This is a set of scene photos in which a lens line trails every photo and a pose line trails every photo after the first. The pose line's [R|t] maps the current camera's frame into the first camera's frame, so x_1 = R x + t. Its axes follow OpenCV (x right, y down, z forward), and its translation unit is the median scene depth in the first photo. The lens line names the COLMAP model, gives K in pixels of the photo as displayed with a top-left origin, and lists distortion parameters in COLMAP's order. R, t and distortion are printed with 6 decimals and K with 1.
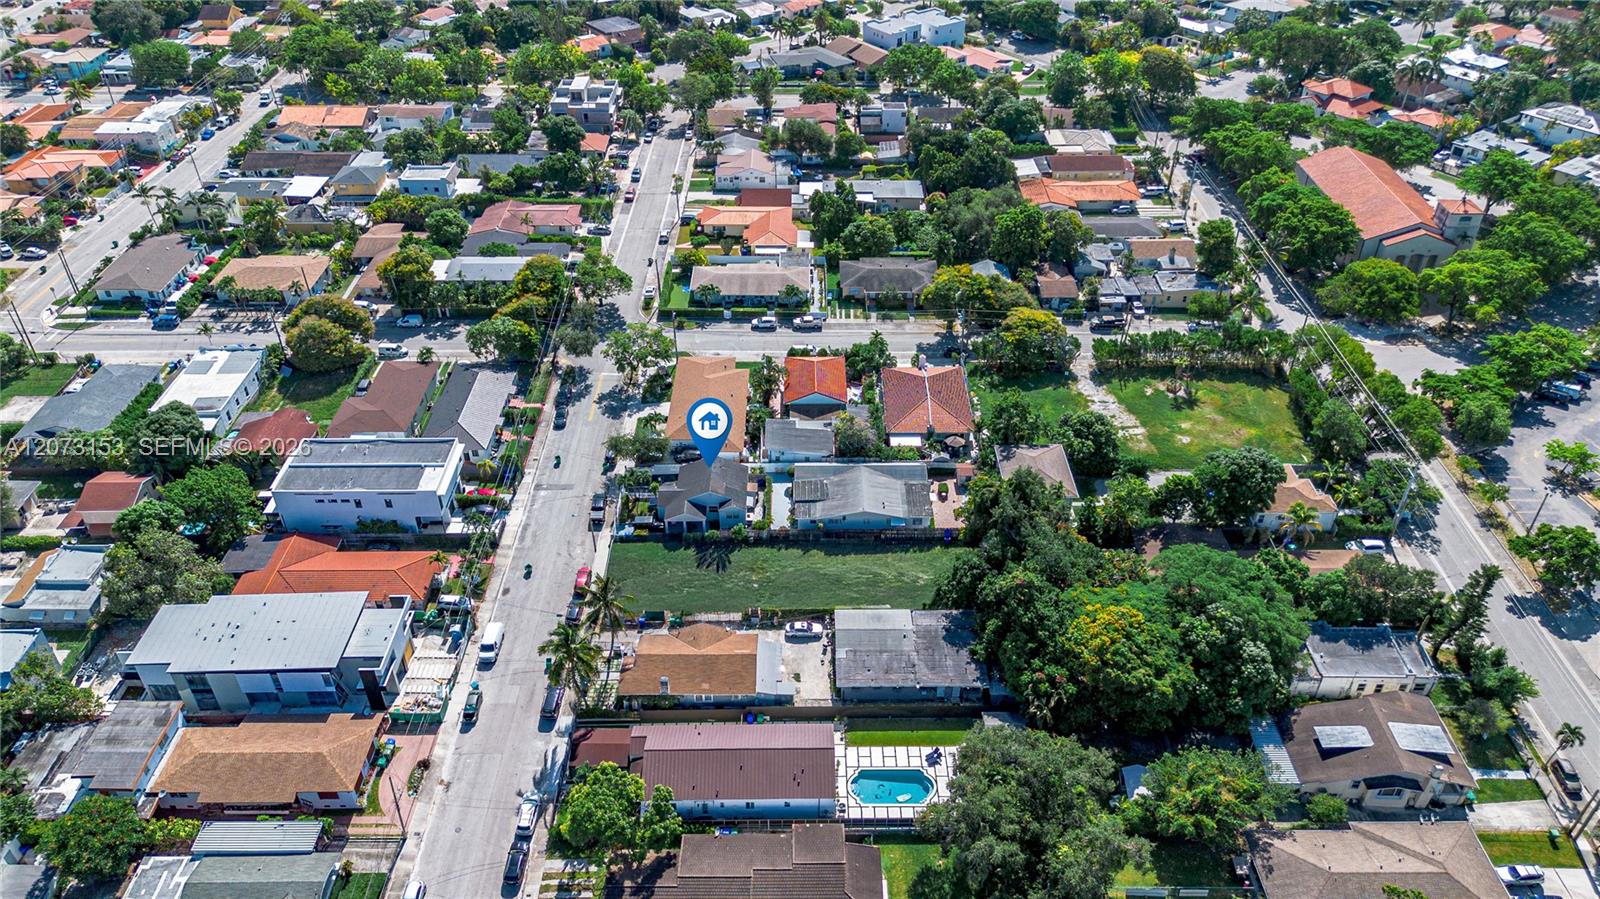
lens RADIAL K [[1134.7, 0, 800.5], [0, 1134.7, 460.3], [0, 0, 1]] dist [0.053396, -0.041753]
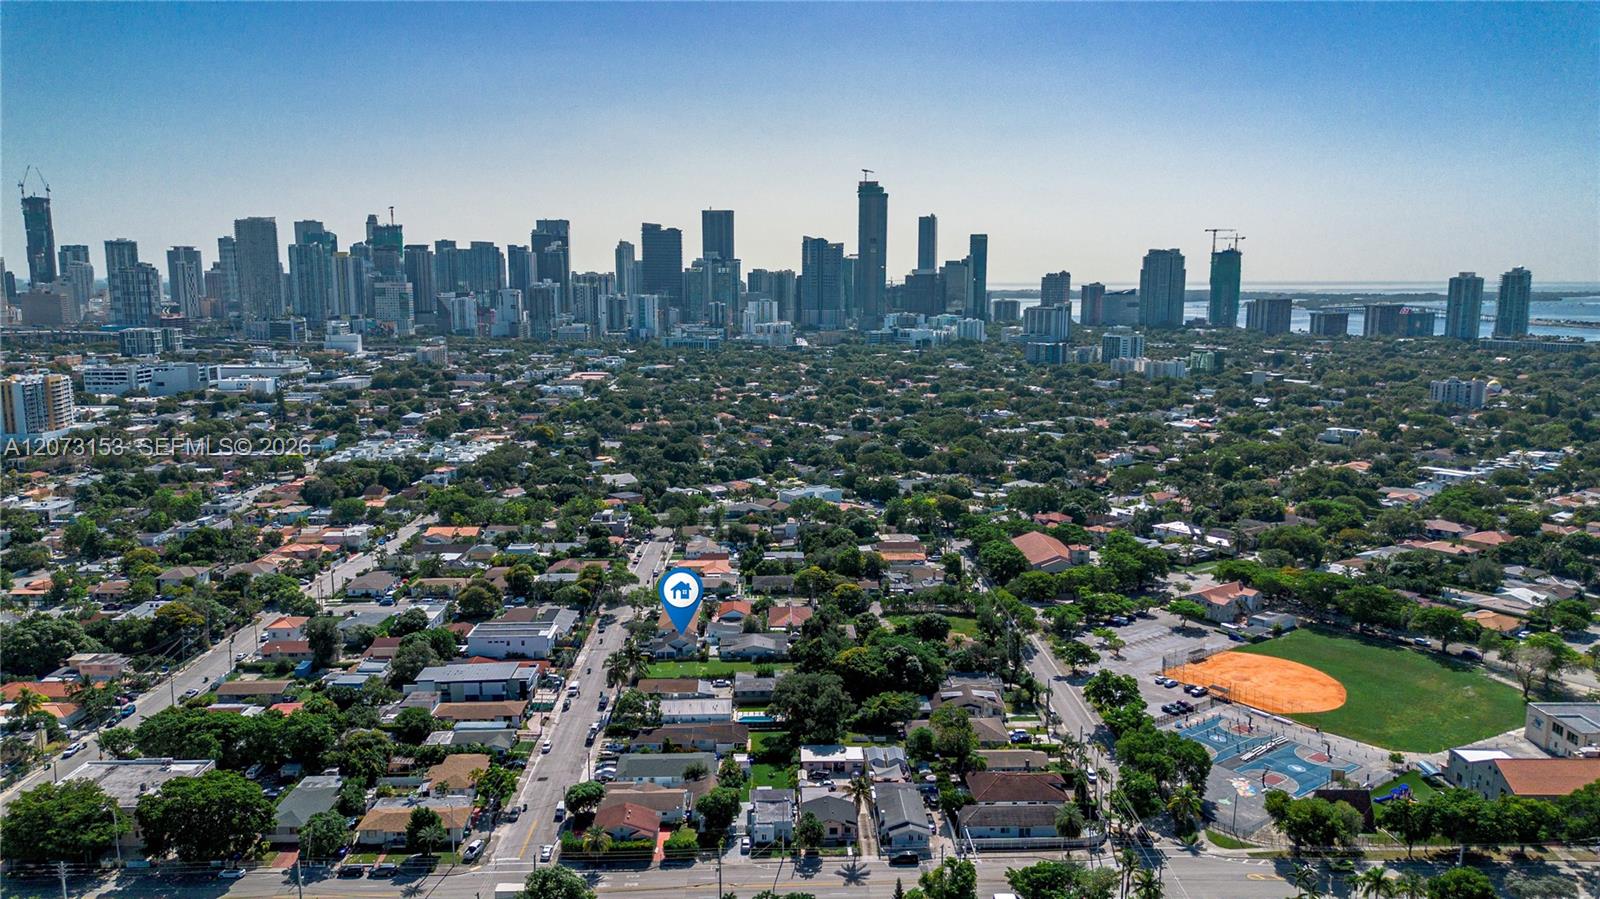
lens RADIAL K [[1134.7, 0, 801.5], [0, 1134.7, 447.1], [0, 0, 1]] dist [0.053396, -0.041753]
pose [[0.999529, -0.001396, 0.030640, 0.068808], [0.015606, 0.883139, -0.468852, 0.596053], [-0.026405, 0.469110, 0.882745, -0.854191]]
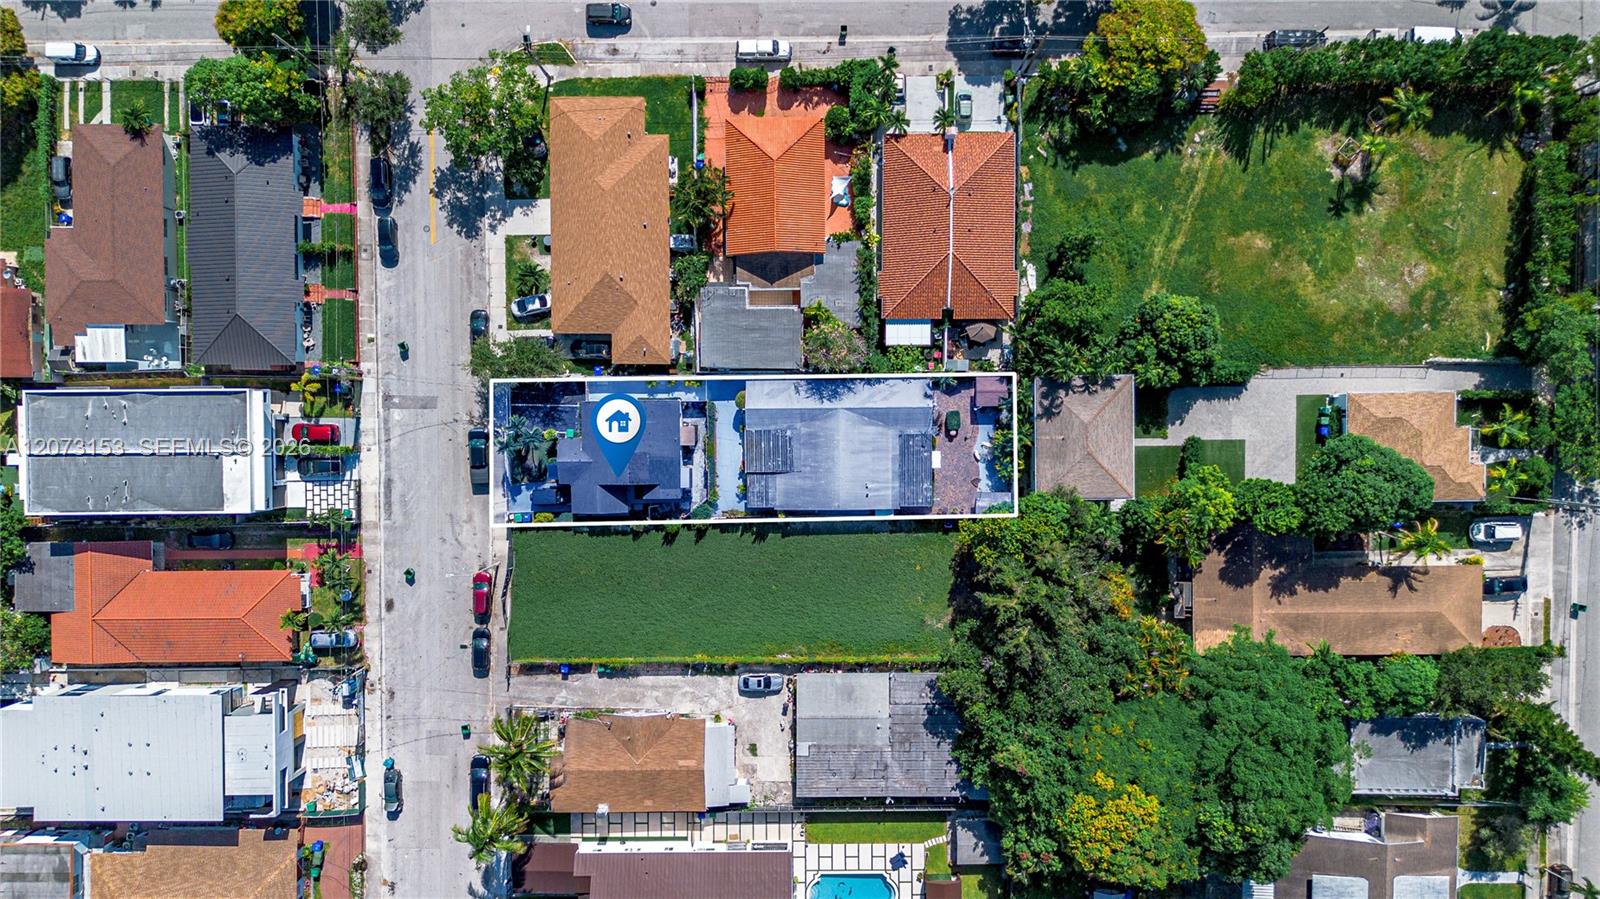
lens RADIAL K [[1134.7, 0, 795.1], [0, 1134.7, 442.3], [0, 0, 1]] dist [0.053396, -0.041753]
pose [[0.999976, -0.004903, -0.004955, 0.026428], [0.006878, 0.578500, 0.815654, -0.500522], [-0.001133, -0.815668, 0.578519, 0.517797]]
